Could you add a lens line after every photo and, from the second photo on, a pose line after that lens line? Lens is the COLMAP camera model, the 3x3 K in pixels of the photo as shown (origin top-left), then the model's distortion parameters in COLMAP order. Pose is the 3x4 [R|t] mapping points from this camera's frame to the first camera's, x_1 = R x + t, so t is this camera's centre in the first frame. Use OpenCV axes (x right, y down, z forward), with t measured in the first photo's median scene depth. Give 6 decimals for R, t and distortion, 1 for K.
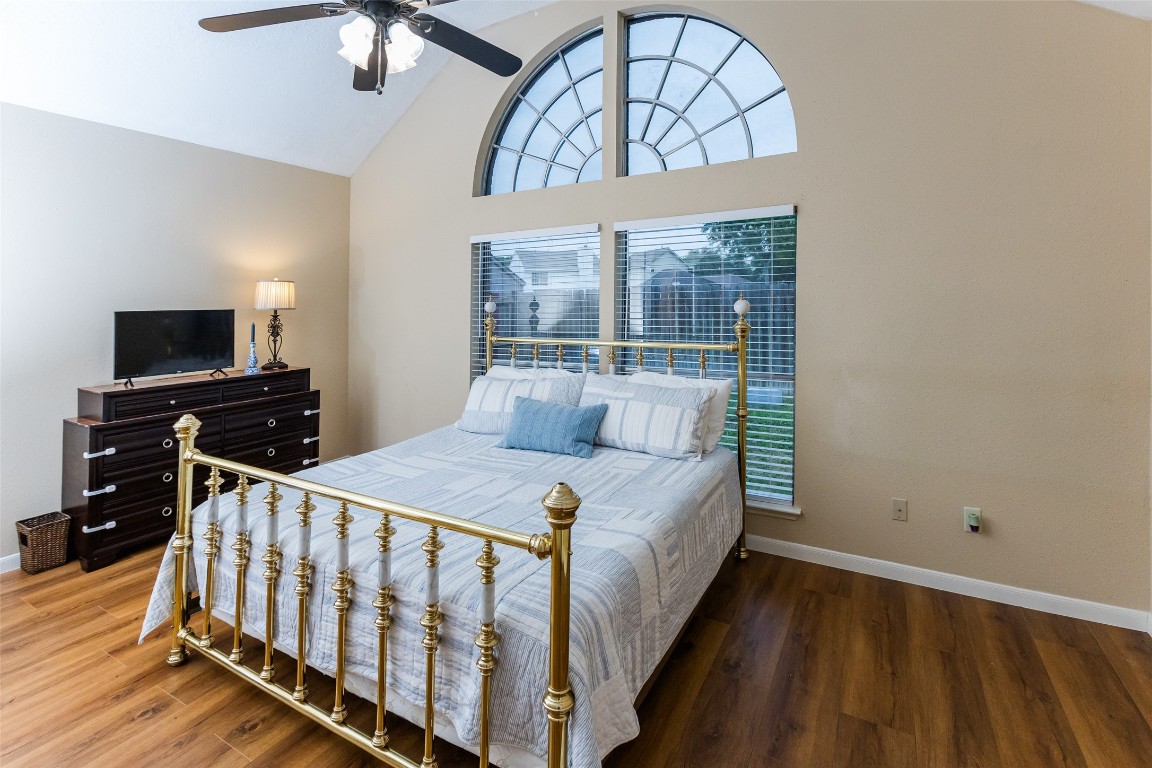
lens RADIAL K [[538.3, 0, 573.3], [0, 538.3, 305.5], [0, 0, 1]] dist [-0.009694, 0.000057]
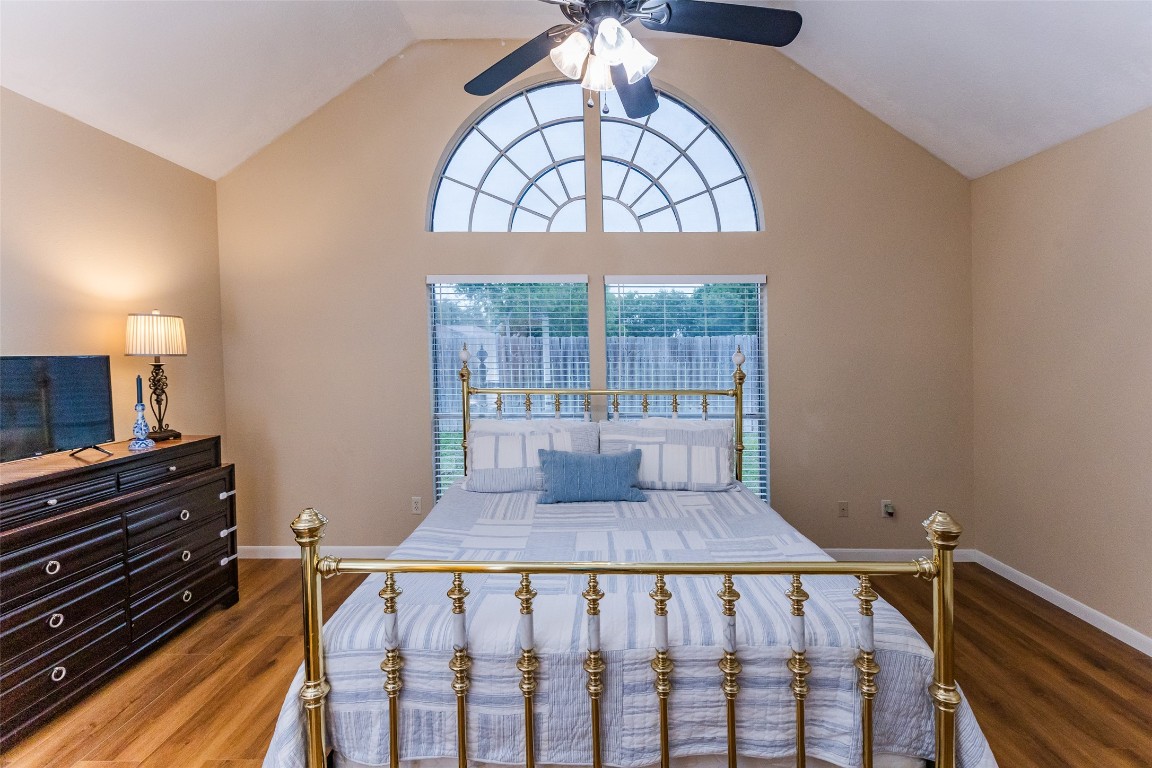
lens RADIAL K [[512.8, 0, 578.7], [0, 512.8, 378.6], [0, 0, 1]] dist [0.002952, 0.000125]
pose [[0.868438, -0.011848, 0.495657, -0.443541], [-0.011945, 0.998924, 0.044807, -0.000236], [-0.495654, -0.044833, 0.867362, 0.154379]]
